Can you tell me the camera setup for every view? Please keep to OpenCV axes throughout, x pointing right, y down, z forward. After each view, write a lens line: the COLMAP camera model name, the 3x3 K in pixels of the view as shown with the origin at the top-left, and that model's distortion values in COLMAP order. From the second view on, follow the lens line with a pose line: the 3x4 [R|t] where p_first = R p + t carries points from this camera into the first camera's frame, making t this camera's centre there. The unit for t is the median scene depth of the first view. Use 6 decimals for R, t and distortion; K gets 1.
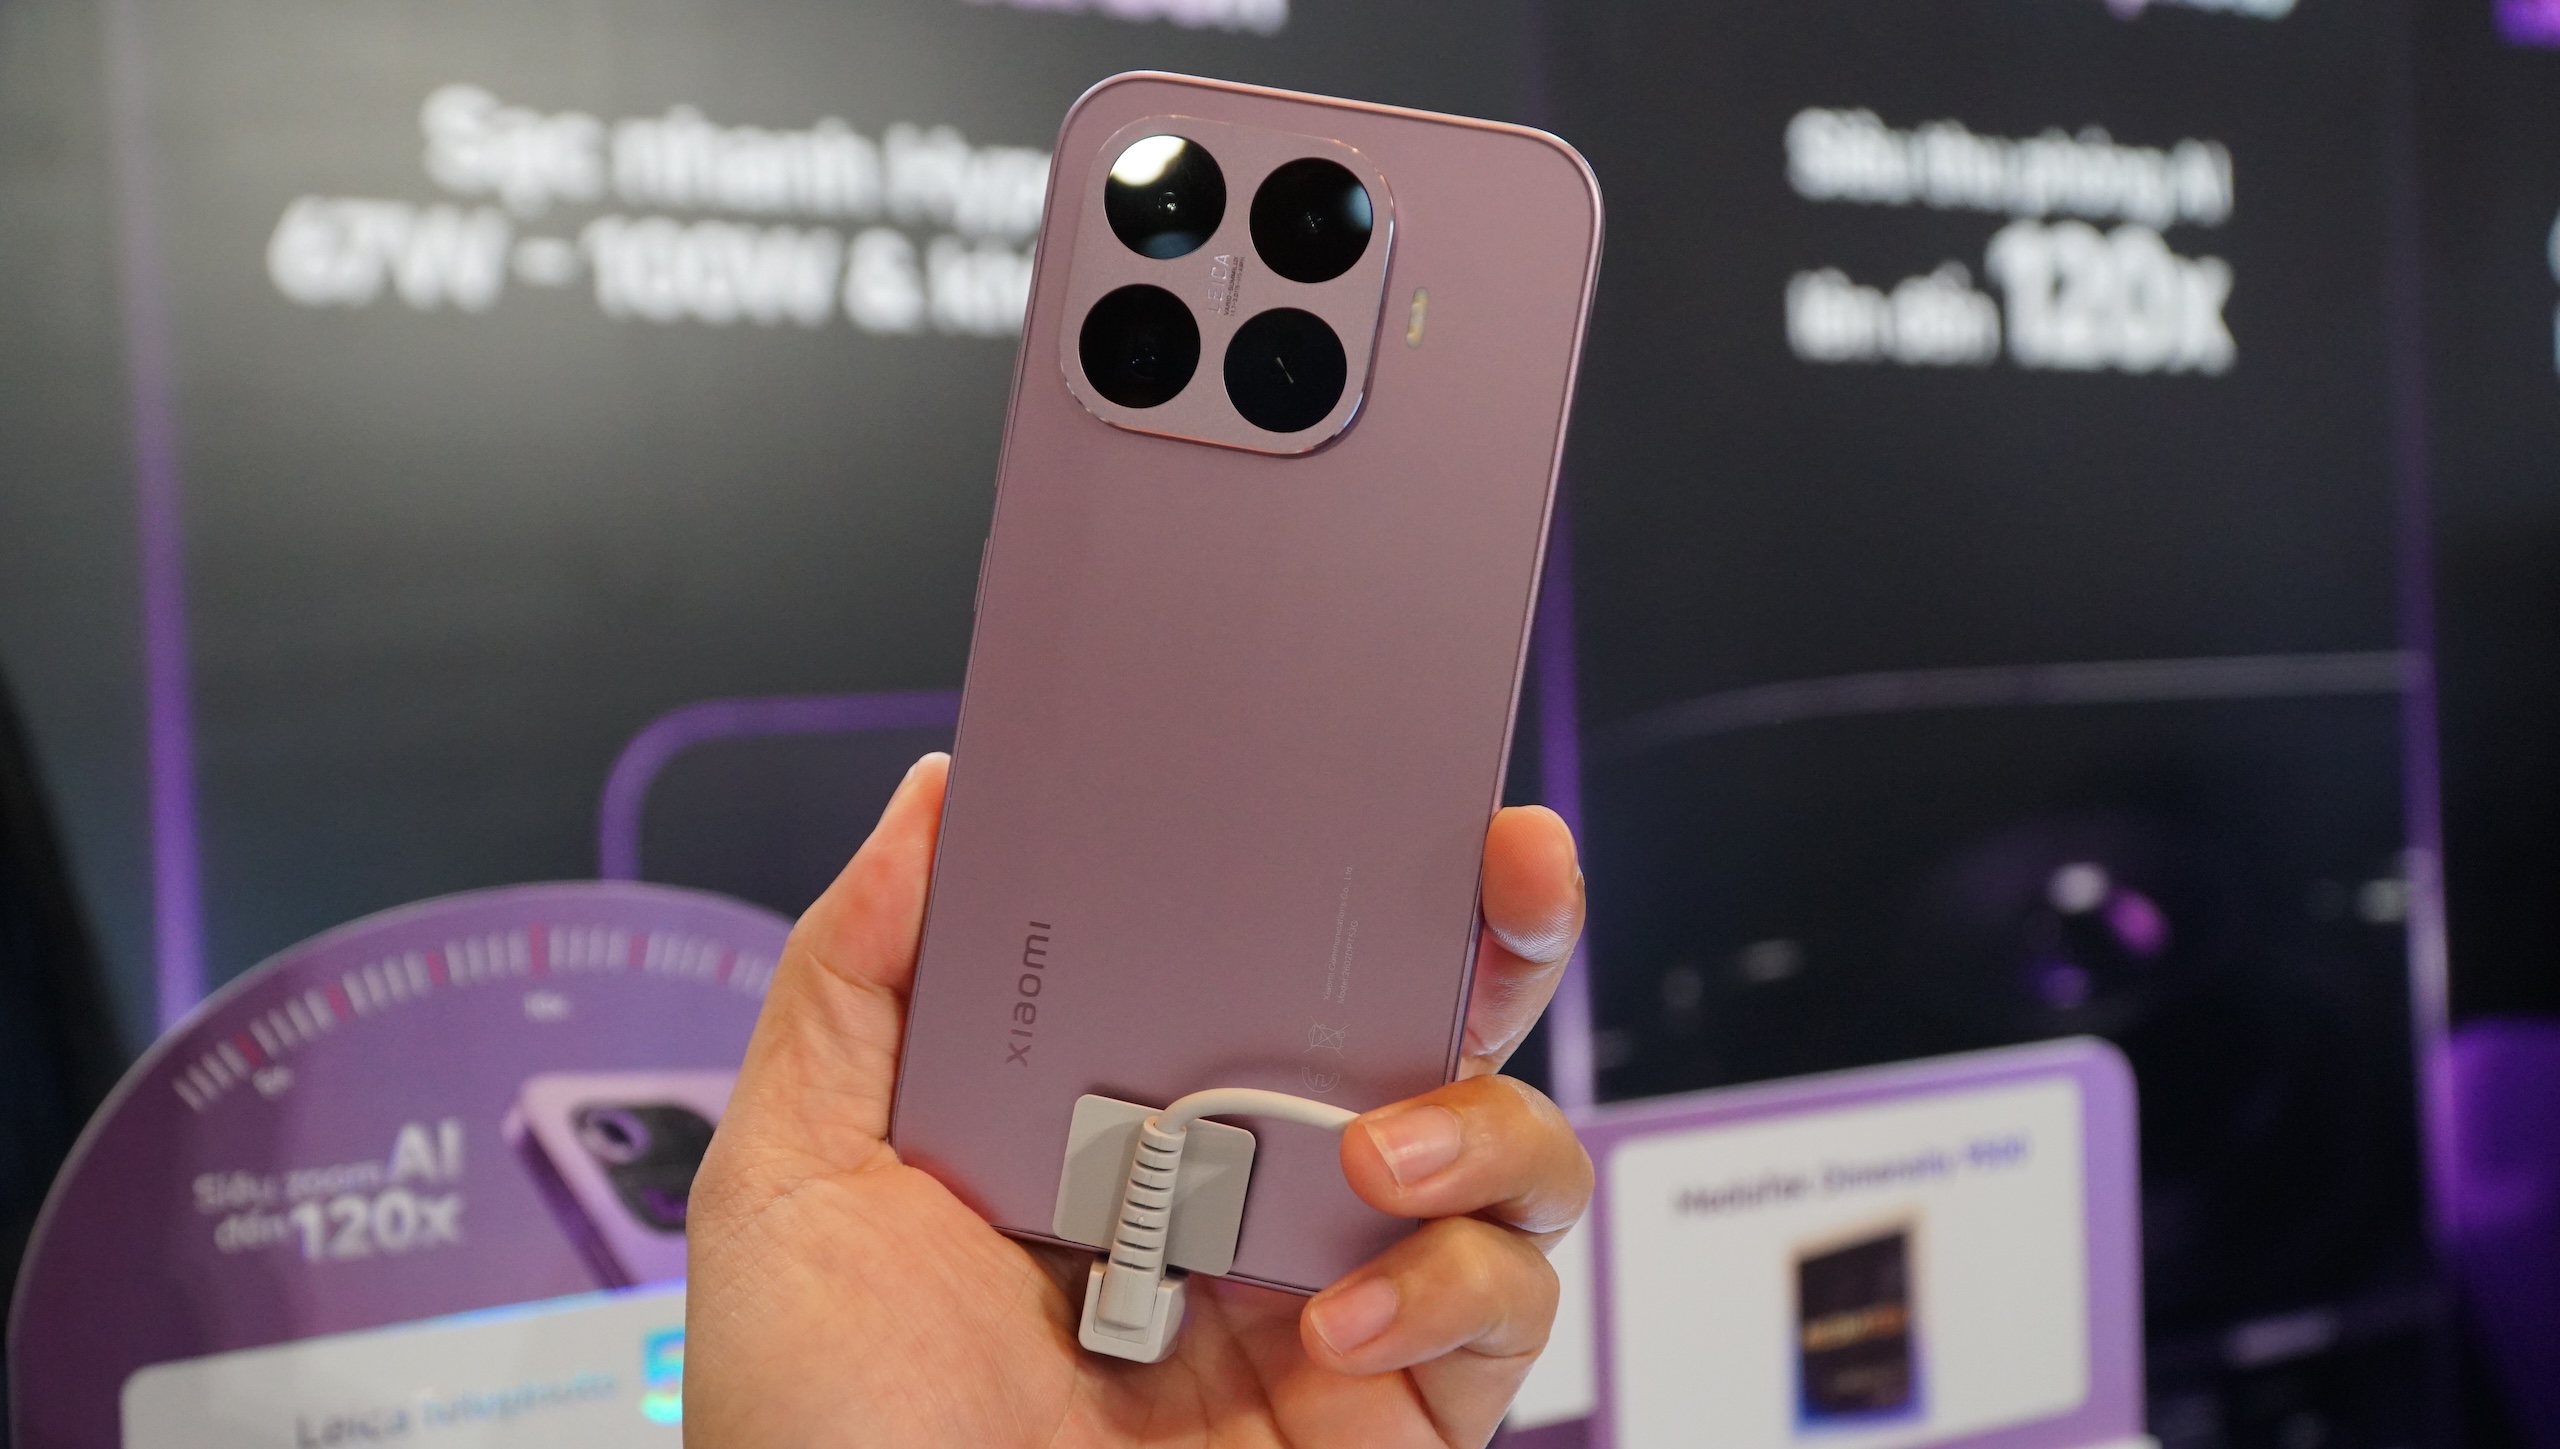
lens RADIAL K [[2760.8, 0, 1286.1], [0, 2760.8, 736.9], [0, 0, 1]] dist [0.004187, 0.000000]
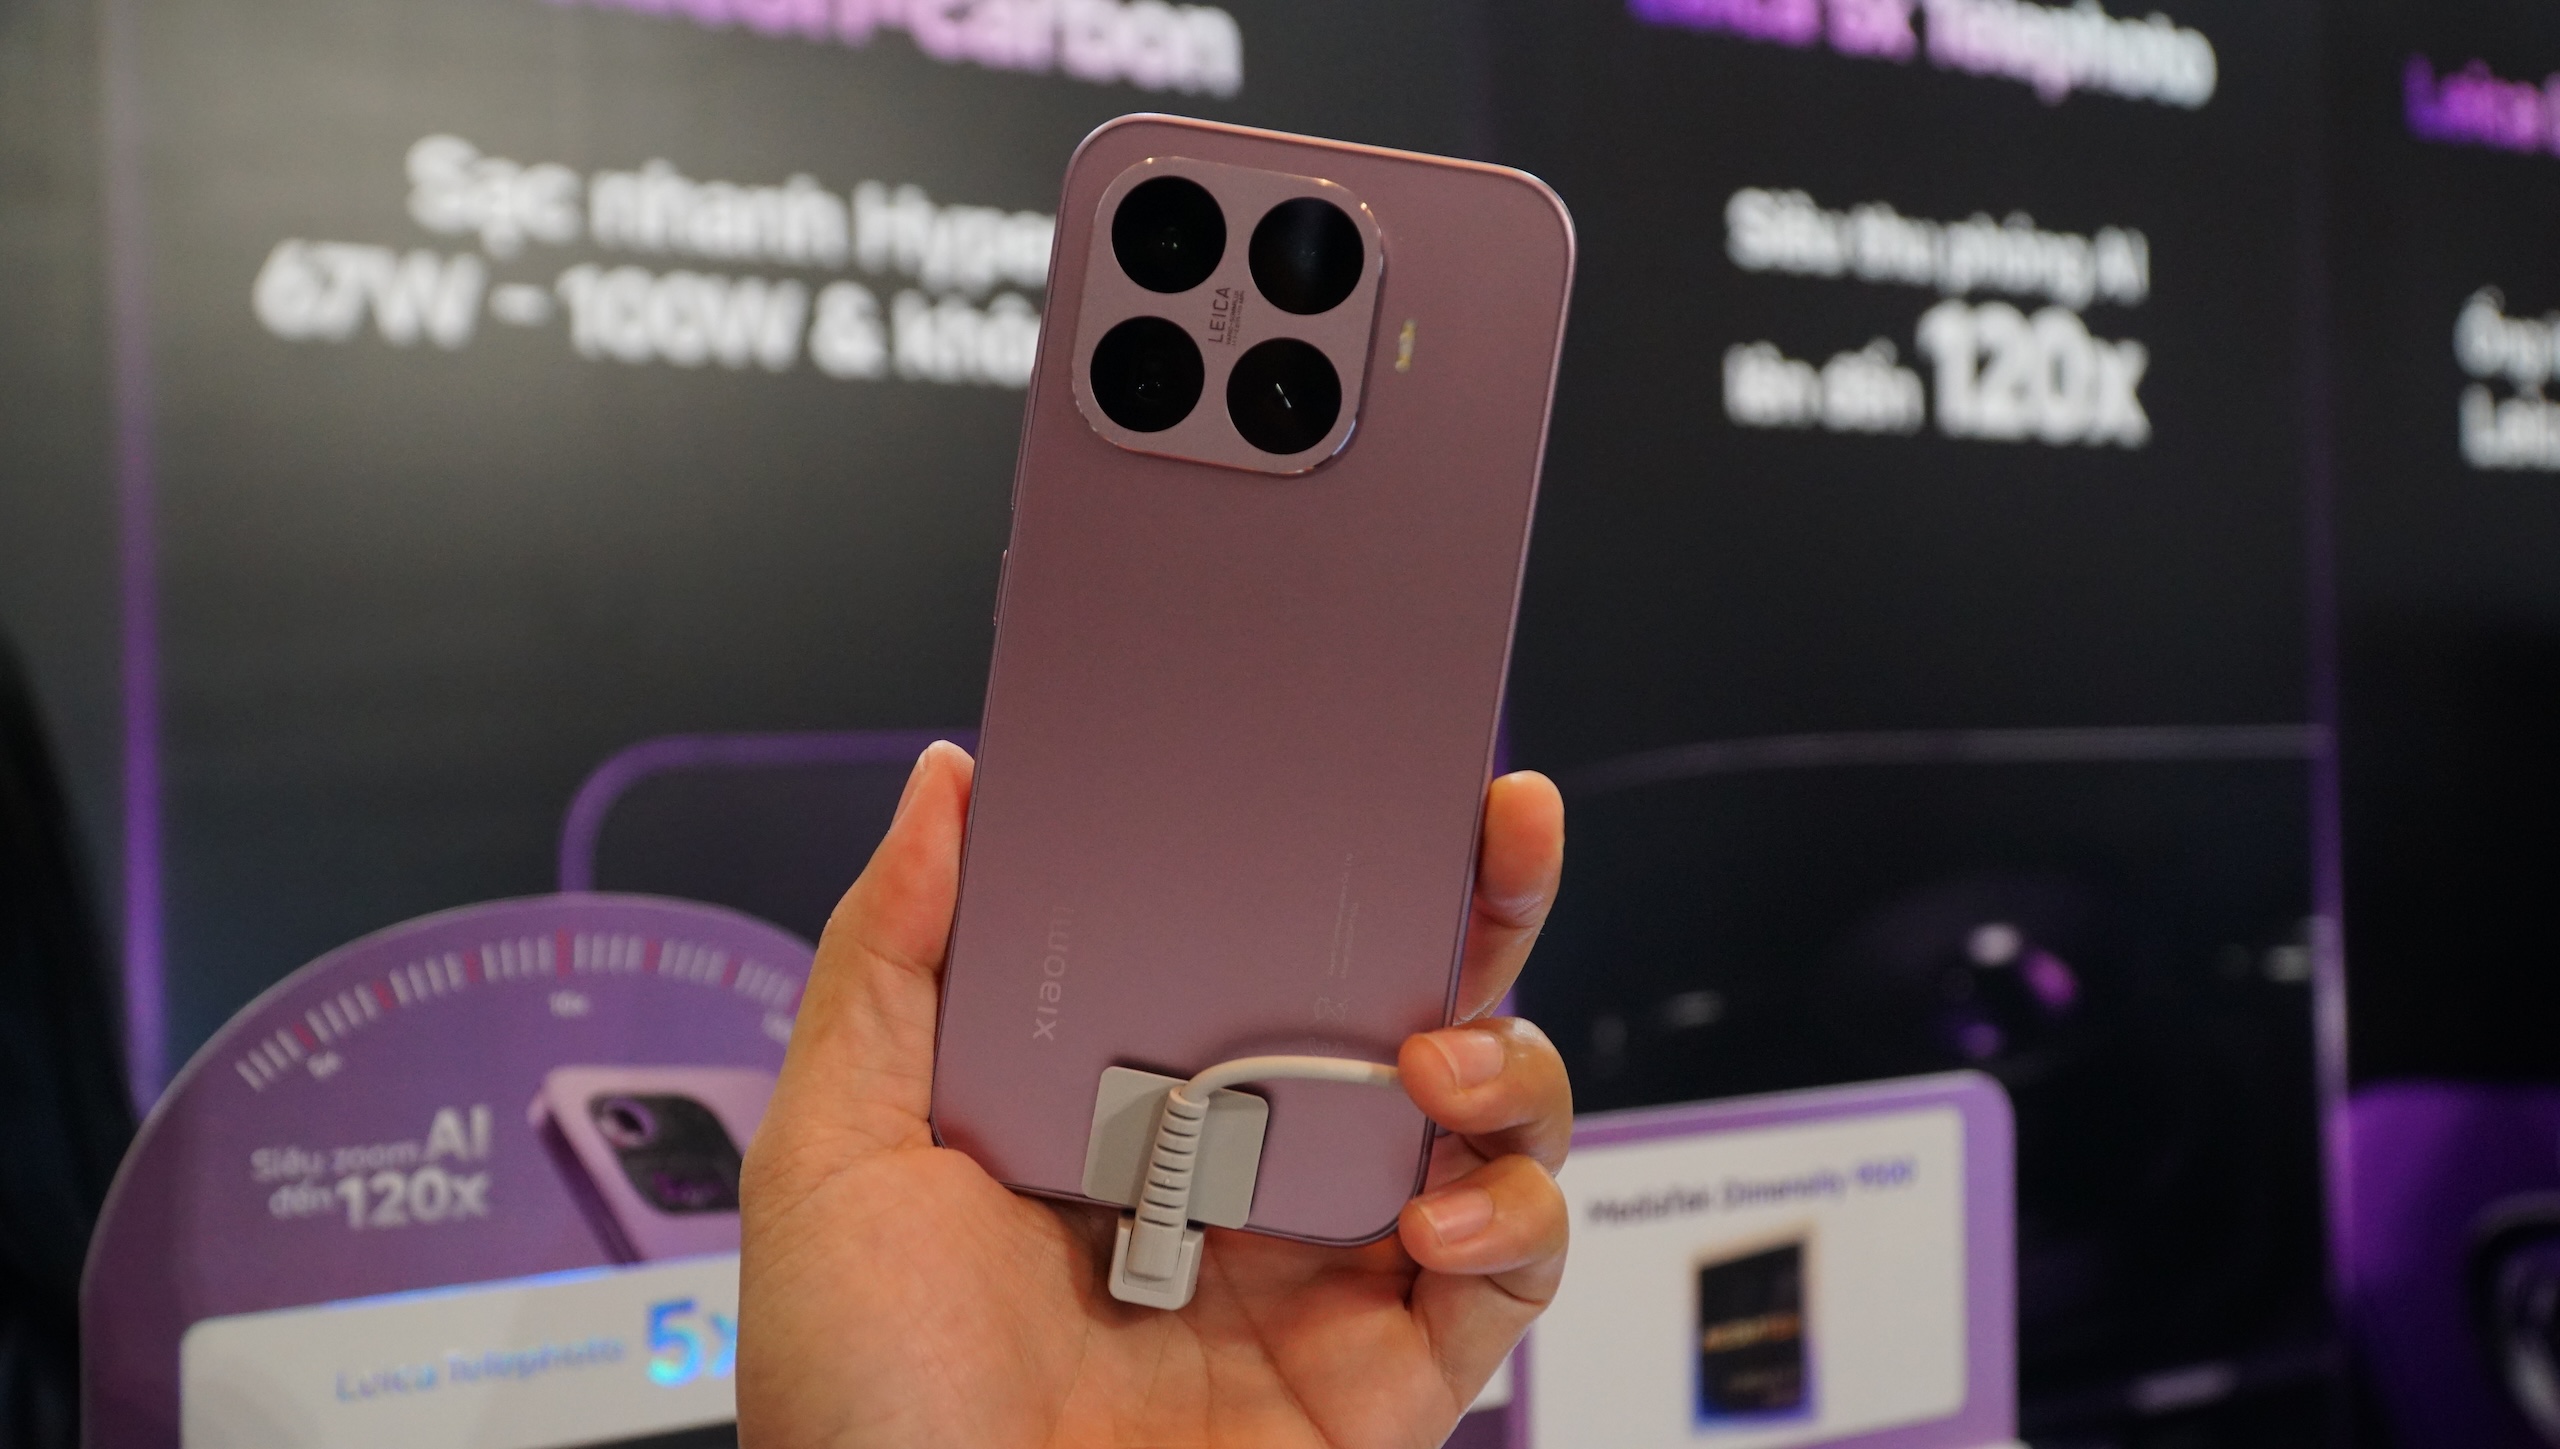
lens RADIAL K [[2760.8, 0, 1302.3], [0, 2760.8, 718.6], [0, 0, 1]] dist [0.004187, 0.000000]
pose [[0.999375, 0.021641, 0.027942, -0.002352], [-0.020959, 0.999481, -0.024483, 0.001214], [-0.028457, 0.023882, 0.999310, -0.033858]]
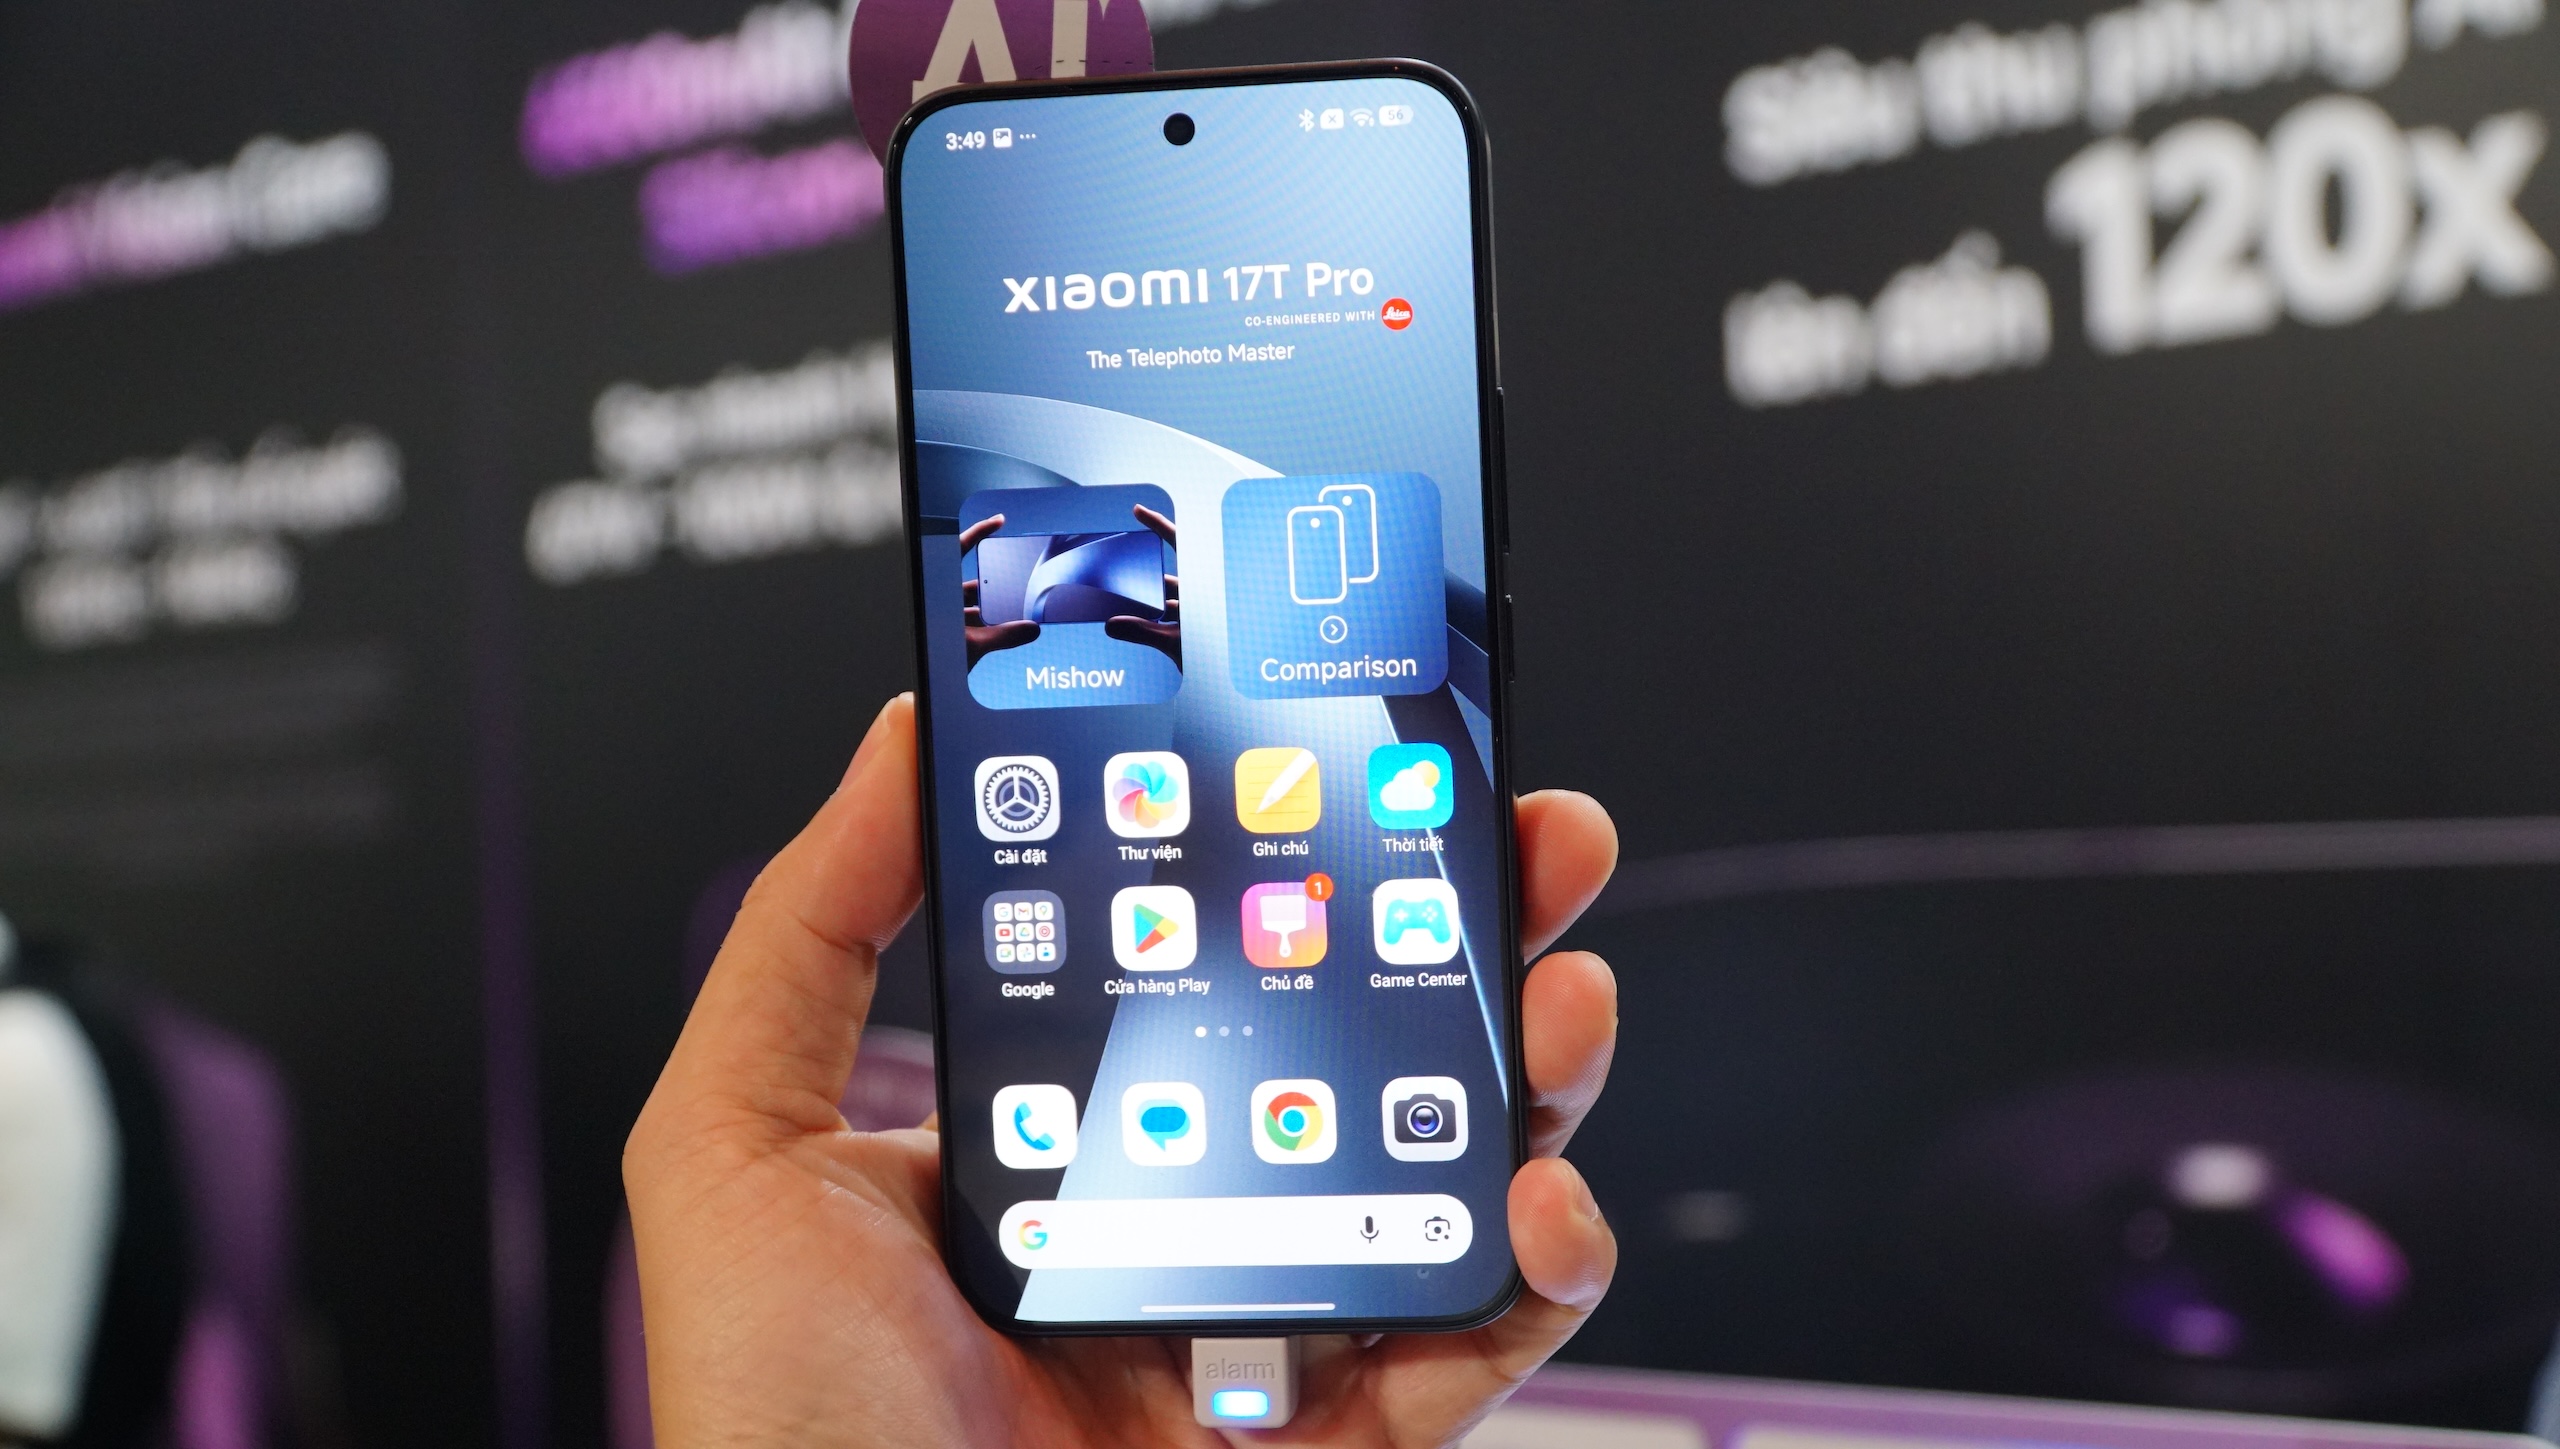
lens RADIAL K [[3384.0, 0, 1283.5], [0, 3384.0, 738.5], [0, 0, 1]] dist [-0.019802, 0.000000]
pose [[0.327137, 0.000426, -0.944977, 1.271040], [0.018129, 0.999813, 0.006727, -0.073040], [0.944803, -0.019333, 0.327068, 0.741507]]
